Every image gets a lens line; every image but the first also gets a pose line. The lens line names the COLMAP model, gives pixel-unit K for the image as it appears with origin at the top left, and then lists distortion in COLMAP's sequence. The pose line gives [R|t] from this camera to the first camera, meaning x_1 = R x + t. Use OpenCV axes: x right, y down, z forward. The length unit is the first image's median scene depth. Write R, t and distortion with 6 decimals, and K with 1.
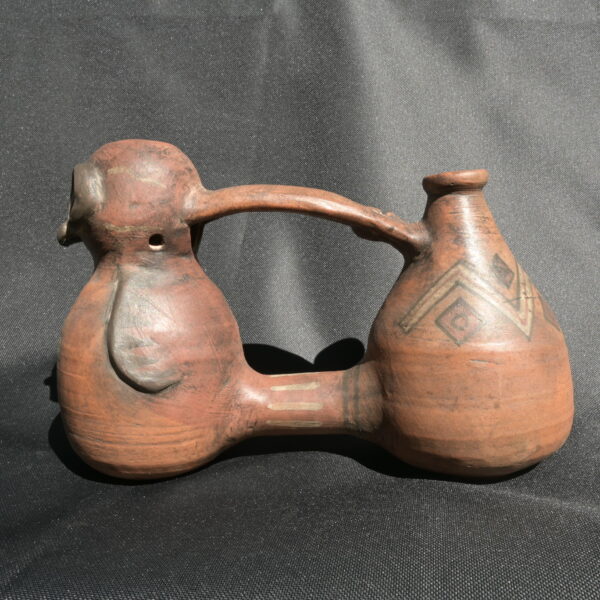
lens RADIAL K [[687.0, 0, 300.0], [0, 687.0, 300.0], [0, 0, 1]] dist [-0.027247, -0.025819]
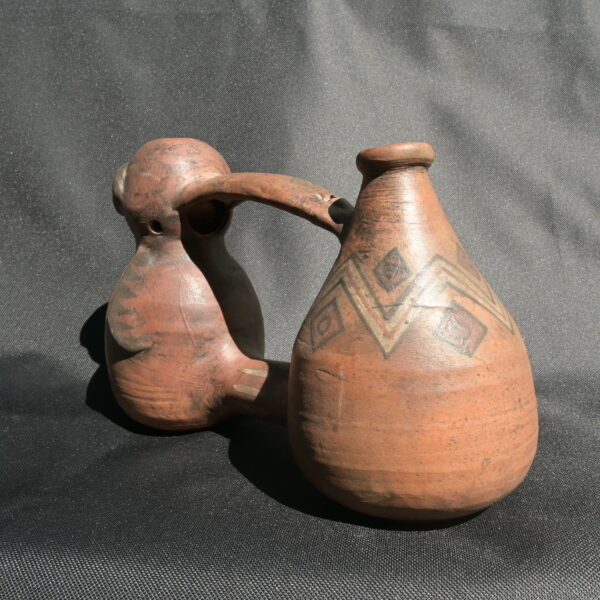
lens RADIAL K [[687.0, 0, 300.0], [0, 687.0, 300.0], [0, 0, 1]] dist [-0.027247, -0.025819]
pose [[0.698383, 0.088360, -0.710249, 0.789904], [-0.059464, 0.996083, 0.065449, -0.051799], [0.713249, -0.003474, 0.700902, 0.355741]]
